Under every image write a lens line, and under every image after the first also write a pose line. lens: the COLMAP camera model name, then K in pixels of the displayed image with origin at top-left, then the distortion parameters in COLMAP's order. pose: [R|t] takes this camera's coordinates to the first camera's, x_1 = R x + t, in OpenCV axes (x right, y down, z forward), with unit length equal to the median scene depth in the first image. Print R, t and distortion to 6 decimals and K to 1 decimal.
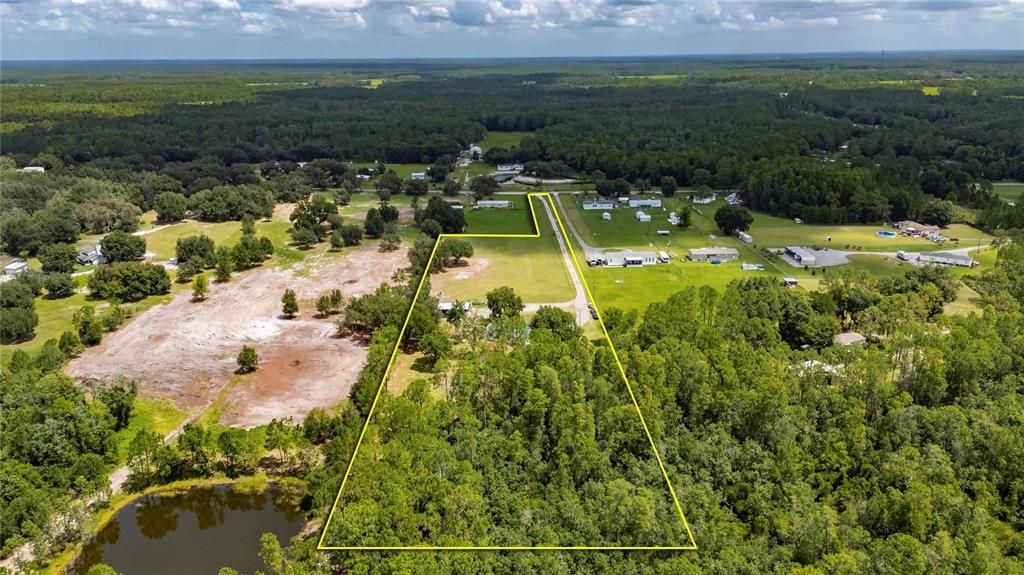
lens RADIAL K [[750.1, 0, 514.7], [0, 750.1, 284.6], [0, 0, 1]] dist [0.067139, -0.063407]
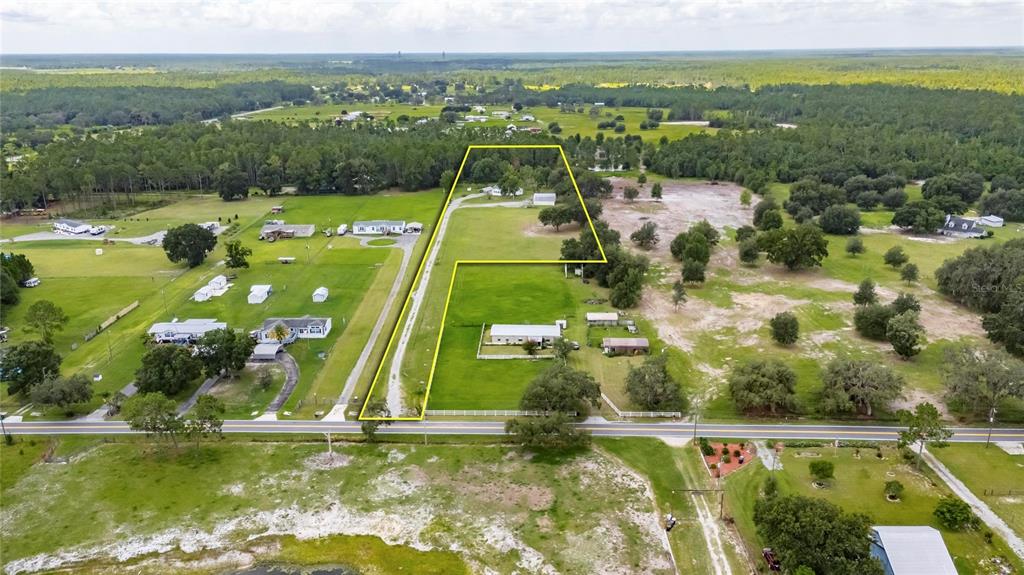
lens RADIAL K [[750.1, 0, 519.9], [0, 750.1, 288.1], [0, 0, 1]] dist [0.067139, -0.063407]
pose [[-0.999745, 0.012396, 0.018880, -0.047833], [0.020927, 0.822852, 0.567871, -0.532707], [-0.008497, 0.568121, -0.822901, 1.882153]]
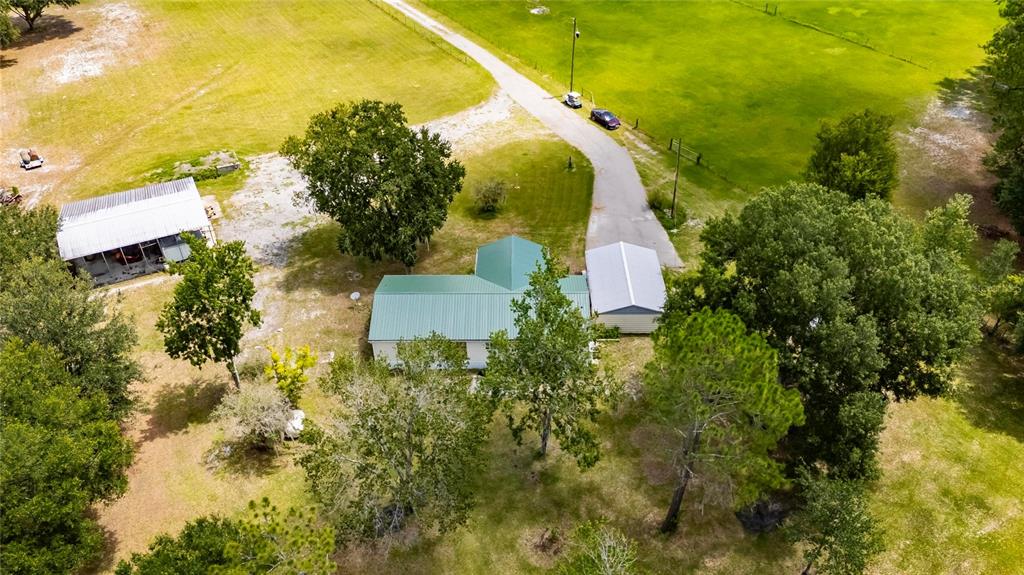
lens RADIAL K [[750.1, 0, 514.4], [0, 750.1, 293.1], [0, 0, 1]] dist [0.067139, -0.063407]
pose [[0.865702, -0.304011, 0.397665, -0.065157], [0.144345, 0.912309, 0.383218, -0.020920], [-0.479296, -0.274352, 0.833670, 0.601456]]
